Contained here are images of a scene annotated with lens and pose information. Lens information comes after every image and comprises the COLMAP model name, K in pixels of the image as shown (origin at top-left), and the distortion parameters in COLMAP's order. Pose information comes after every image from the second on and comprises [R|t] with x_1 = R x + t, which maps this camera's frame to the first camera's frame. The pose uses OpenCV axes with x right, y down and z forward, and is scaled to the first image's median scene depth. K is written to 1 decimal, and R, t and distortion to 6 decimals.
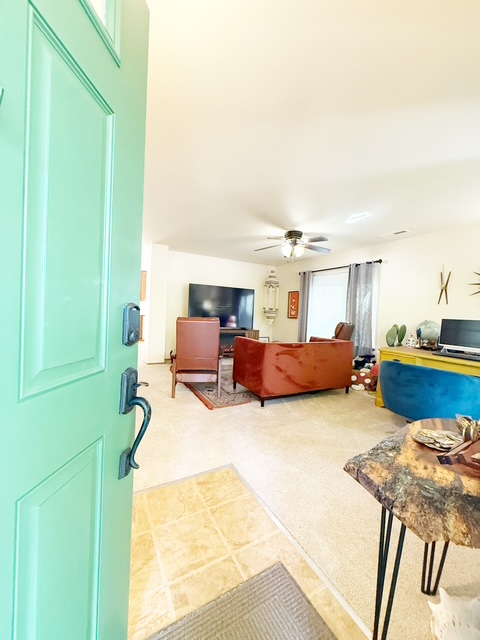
lens RADIAL K [[253.5, 0, 243.2], [0, 253.5, 318.2], [0, 0, 1]] dist [0.000741, -0.000637]
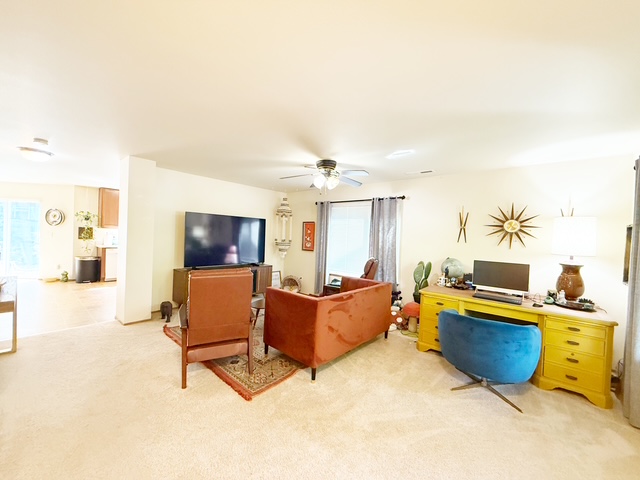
lens RADIAL K [[253.5, 0, 318.8], [0, 253.5, 238.2], [0, 0, 1]] dist [0.000741, -0.000637]
pose [[0.940367, -0.009554, 0.340027, -0.134263], [0.009924, 0.999951, 0.000650, -0.073852], [-0.340016, 0.002764, 0.940416, 0.184359]]
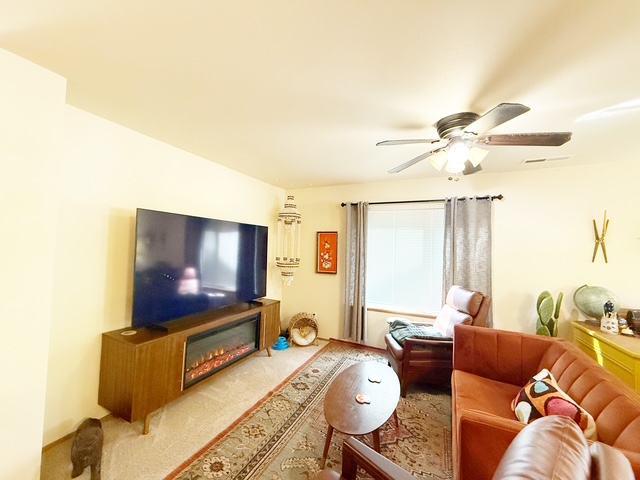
lens RADIAL K [[253.5, 0, 317.0], [0, 253.5, 240.6], [0, 0, 1]] dist [0.000741, -0.000637]
pose [[0.819413, -0.003978, 0.573190, -0.301547], [0.020783, 0.999525, -0.022775, -0.111699], [-0.572827, 0.030575, 0.819106, 0.799749]]
